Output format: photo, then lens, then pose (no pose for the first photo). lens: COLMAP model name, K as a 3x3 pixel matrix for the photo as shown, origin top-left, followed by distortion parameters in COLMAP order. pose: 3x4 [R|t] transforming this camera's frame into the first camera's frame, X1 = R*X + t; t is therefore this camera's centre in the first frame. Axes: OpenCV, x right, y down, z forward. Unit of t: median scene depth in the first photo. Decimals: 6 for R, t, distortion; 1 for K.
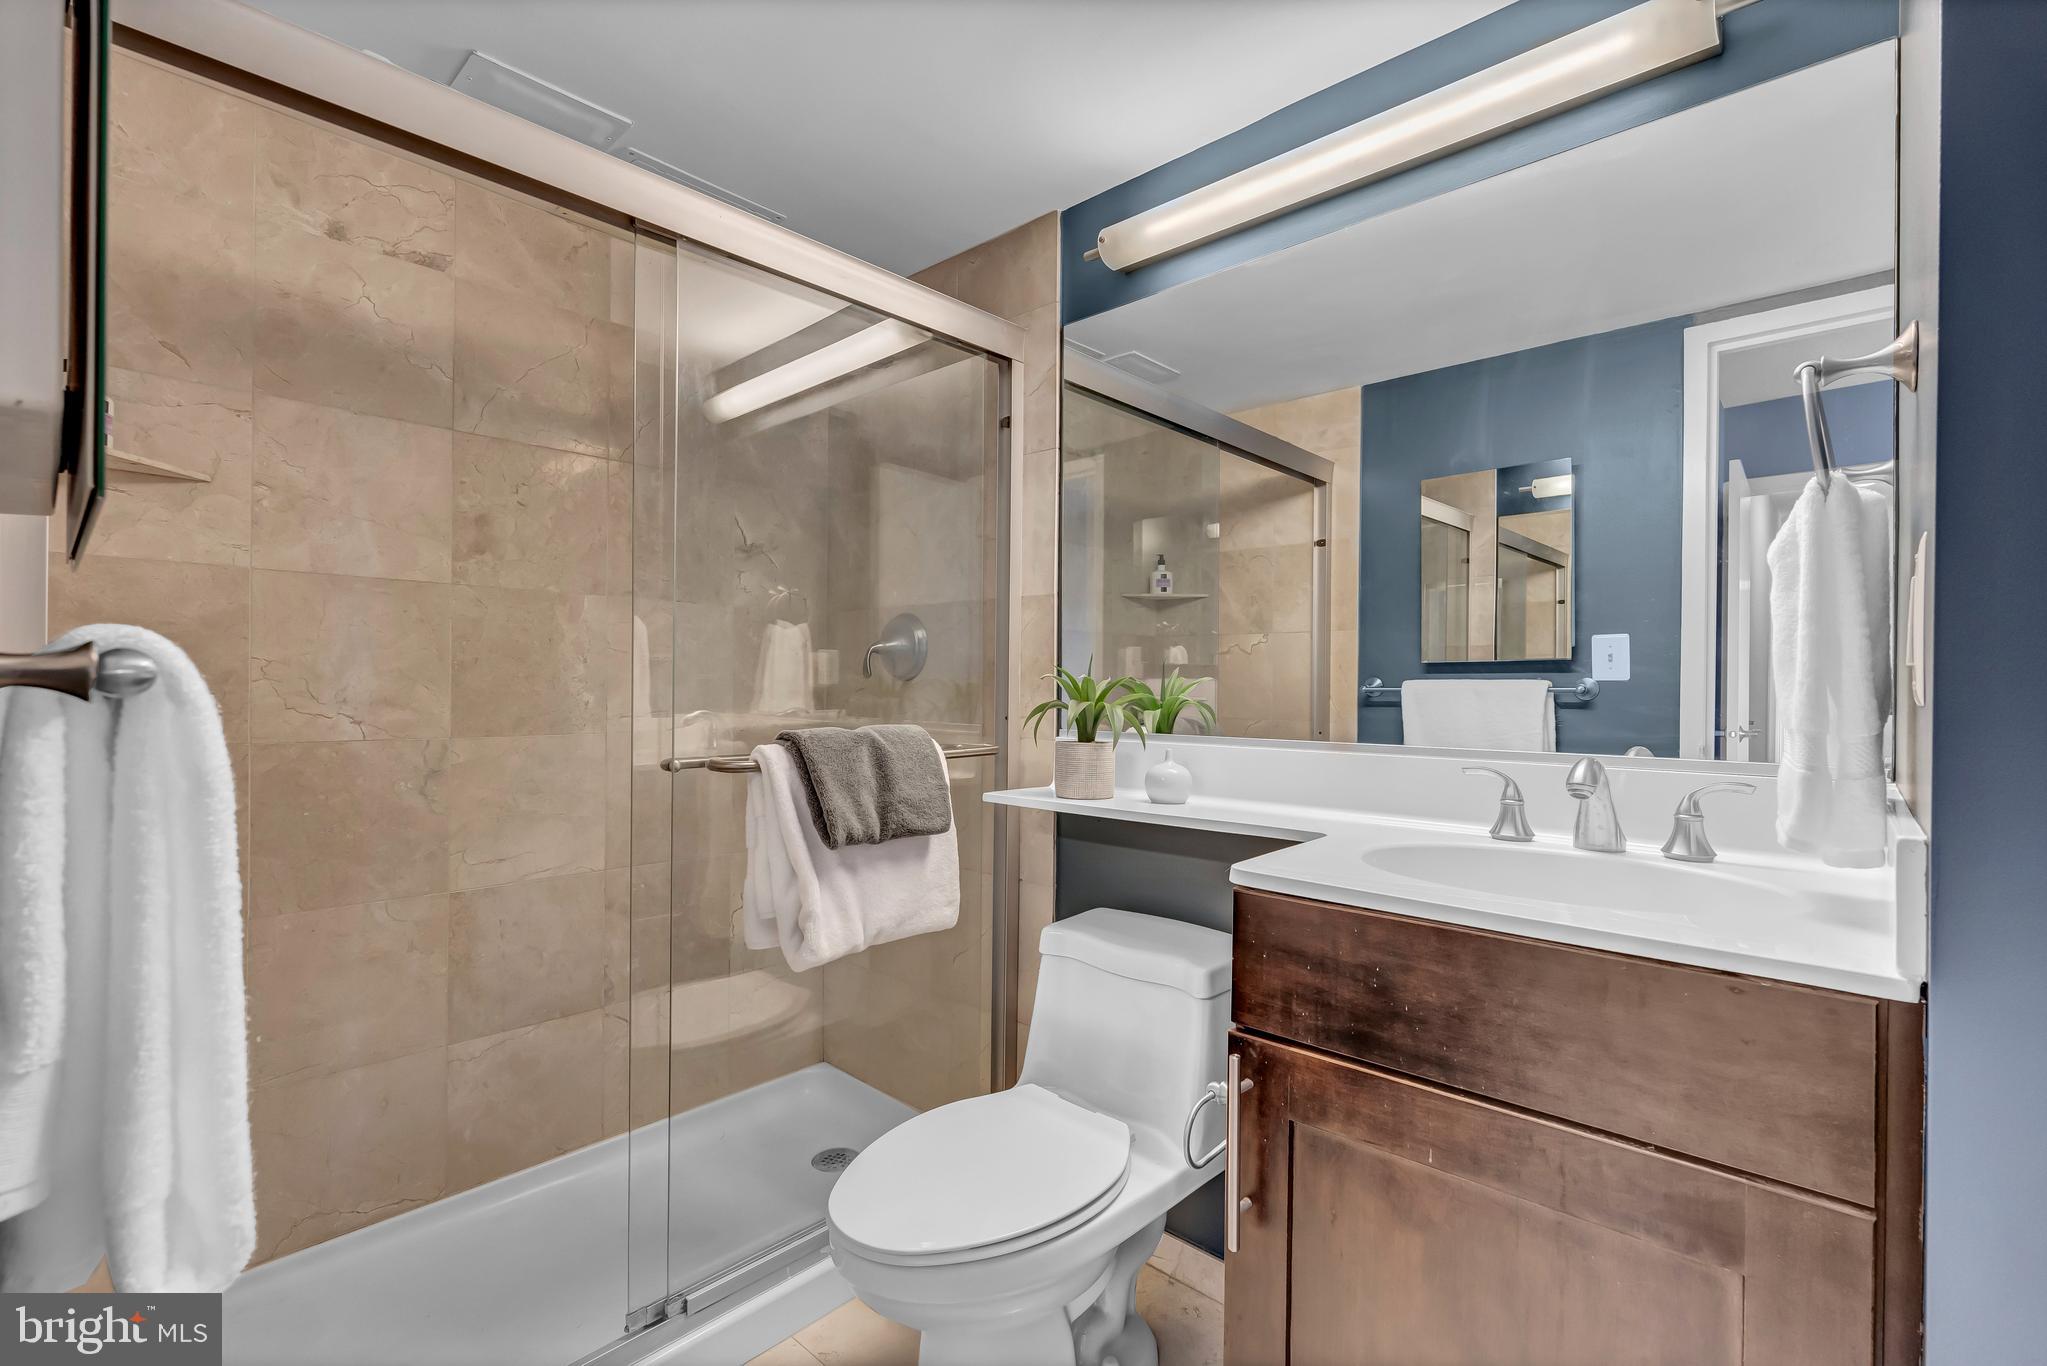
lens RADIAL K [[927.7, 0, 1023.0], [0, 927.7, 688.2], [0, 0, 1]] dist [-0.003454, -0.000584]
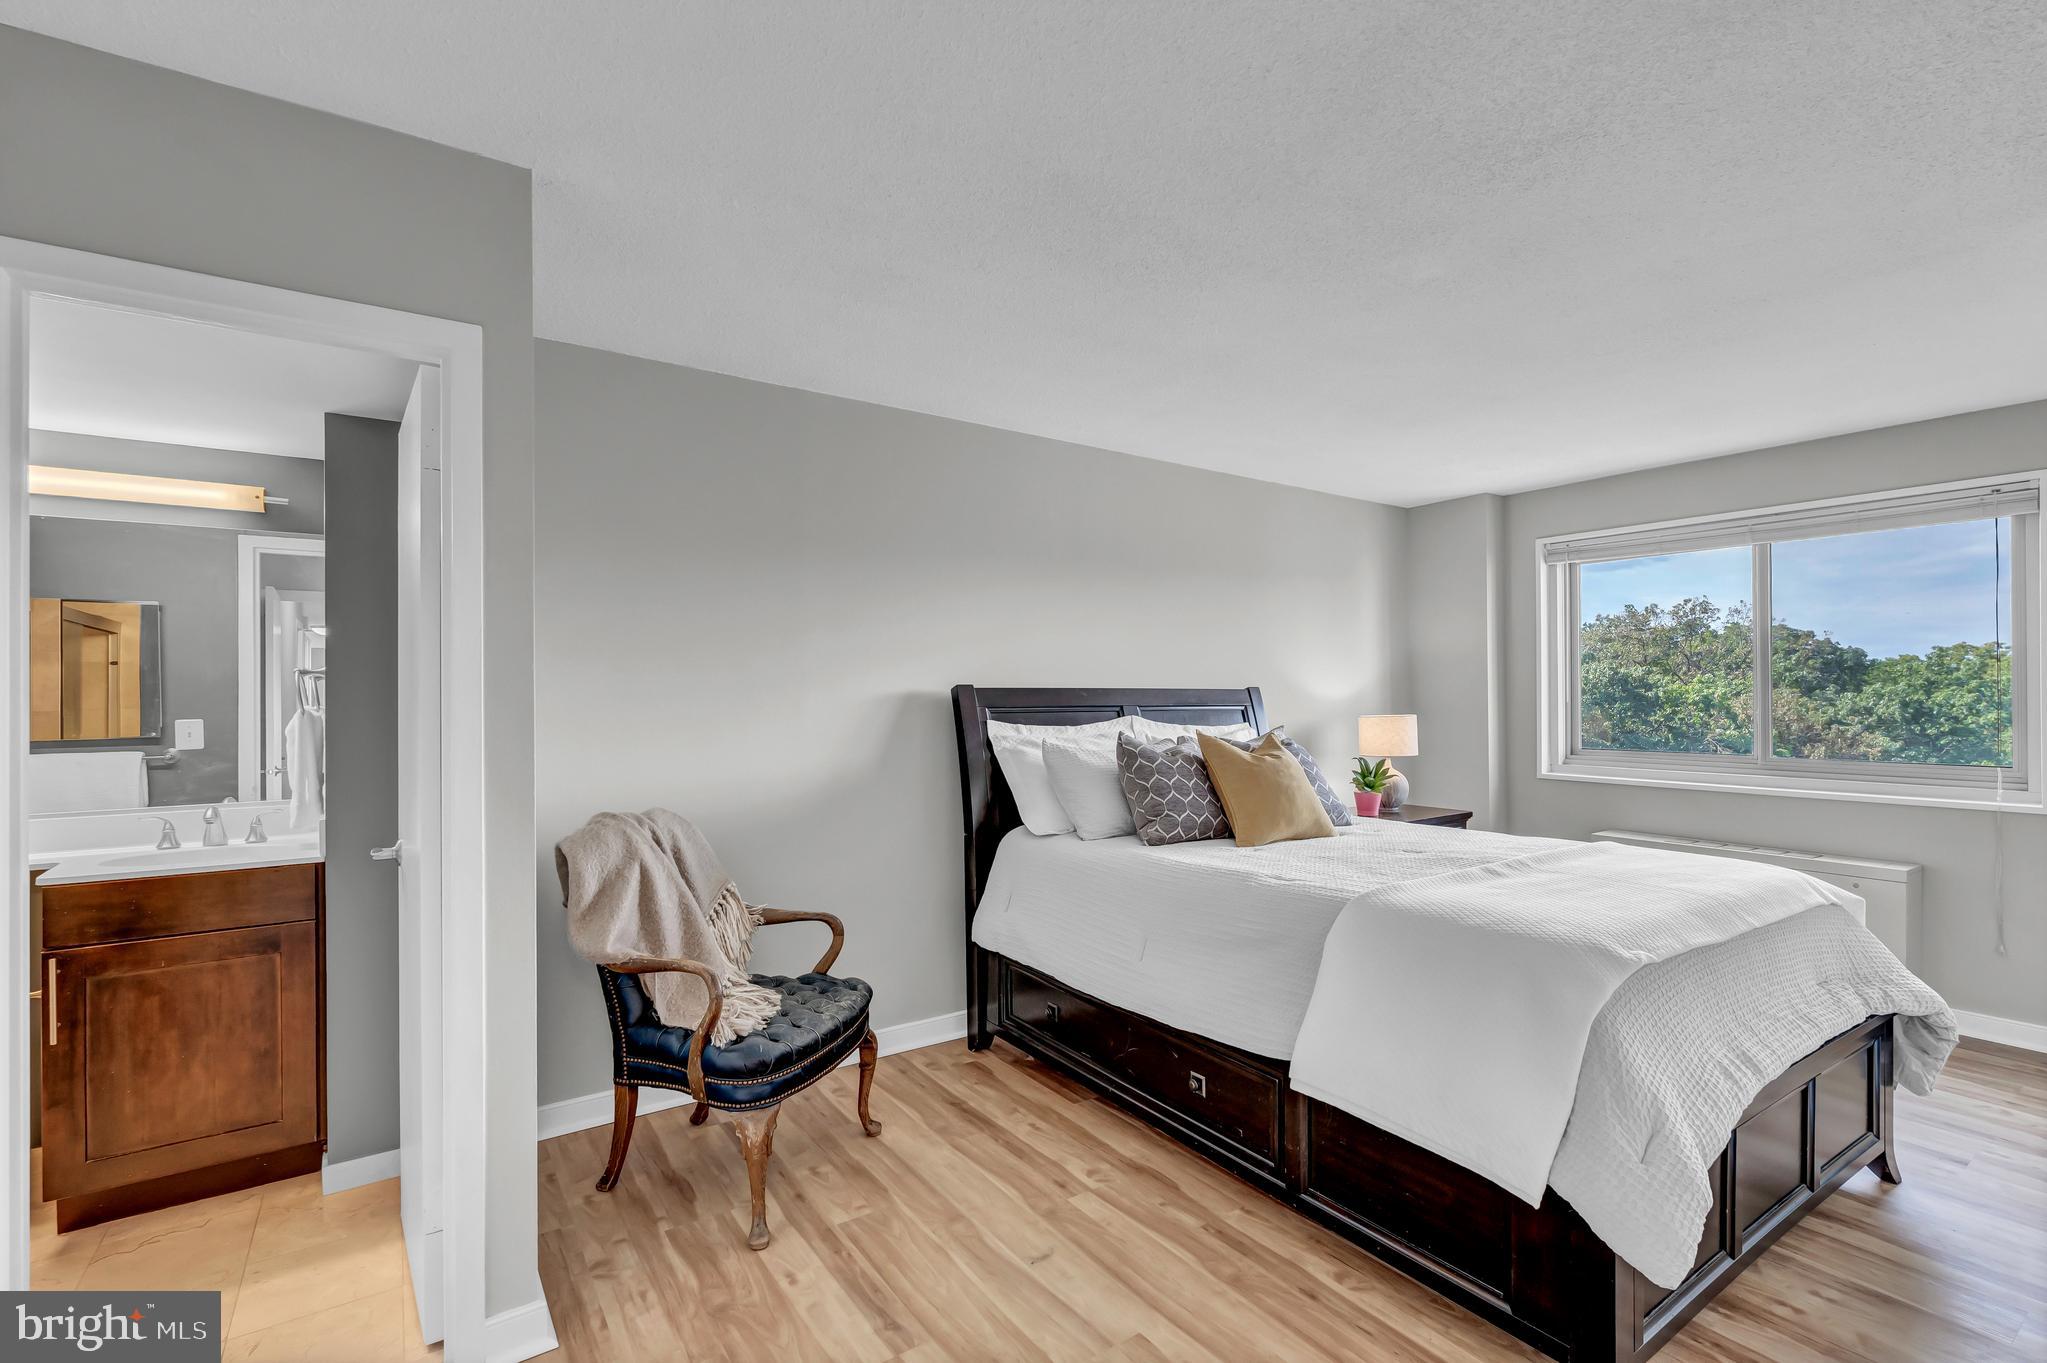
lens RADIAL K [[927.7, 0, 1023.0], [0, 927.7, 686.7], [0, 0, 1]] dist [-0.003454, -0.000584]
pose [[0.228215, 0.000481, 0.973611, -1.234692], [0.015980, 0.999863, -0.004240, -0.190398], [-0.973480, 0.016525, 0.228176, -1.584310]]
